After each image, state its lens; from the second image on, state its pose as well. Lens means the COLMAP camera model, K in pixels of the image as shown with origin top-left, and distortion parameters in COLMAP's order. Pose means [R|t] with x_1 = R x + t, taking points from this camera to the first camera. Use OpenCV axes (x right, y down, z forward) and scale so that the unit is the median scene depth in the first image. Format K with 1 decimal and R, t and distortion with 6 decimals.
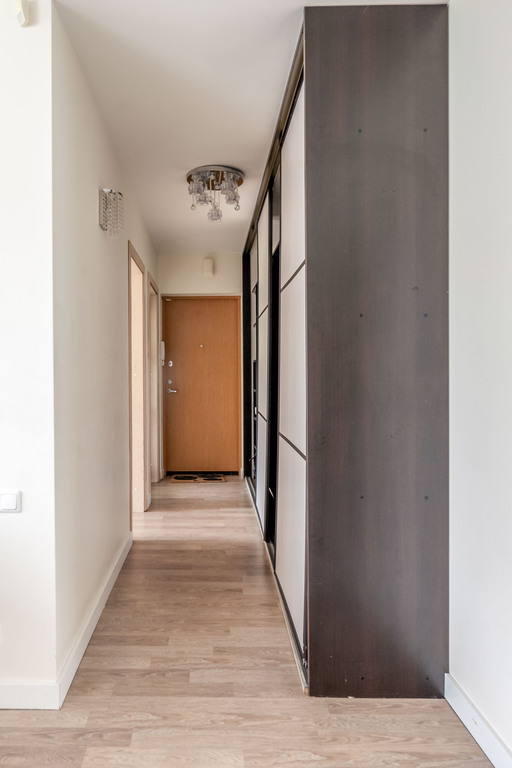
lens RADIAL K [[676.3, 0, 256.0], [0, 676.3, 384.0], [0, 0, 1]] dist [-0.011073, -0.010618]
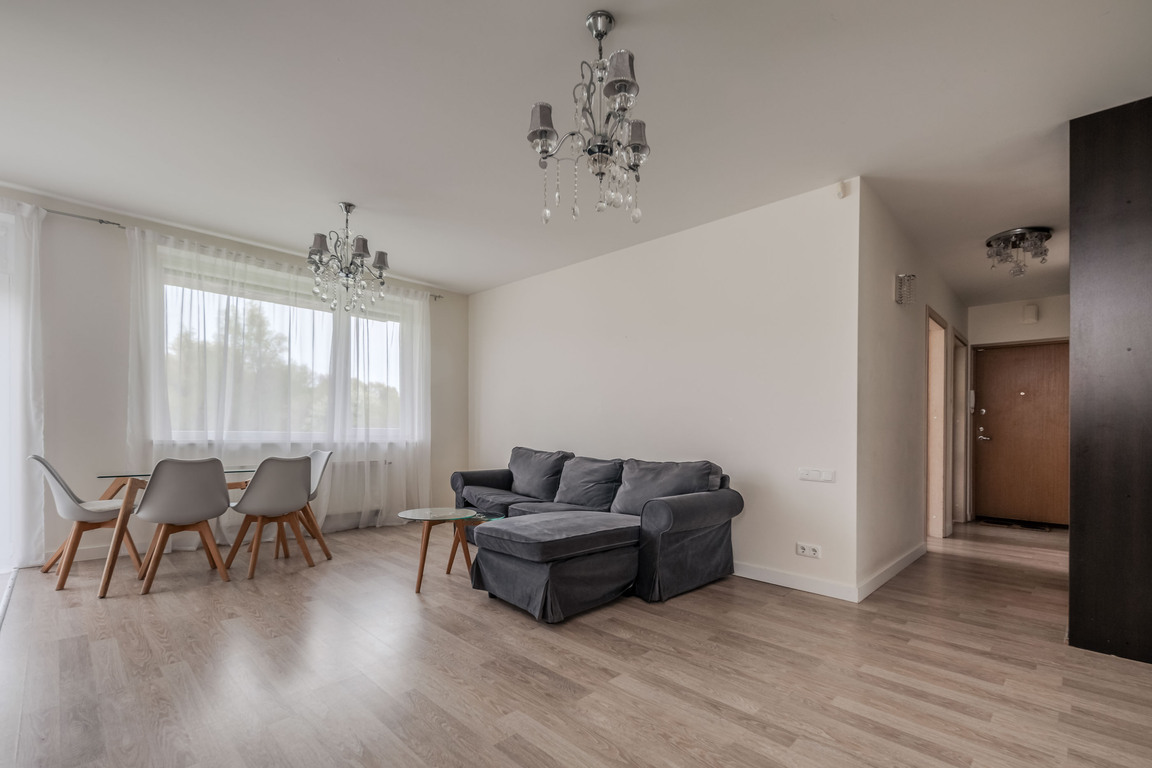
lens RADIAL K [[514.5, 0, 572.0], [0, 514.5, 418.7], [0, 0, 1]] dist [0.000206, -0.000233]
pose [[0.697916, 0.009457, -0.716117, 0.043989], [-0.020629, 0.999763, -0.006903, 0.019638], [0.715883, 0.019591, 0.697946, -0.146353]]
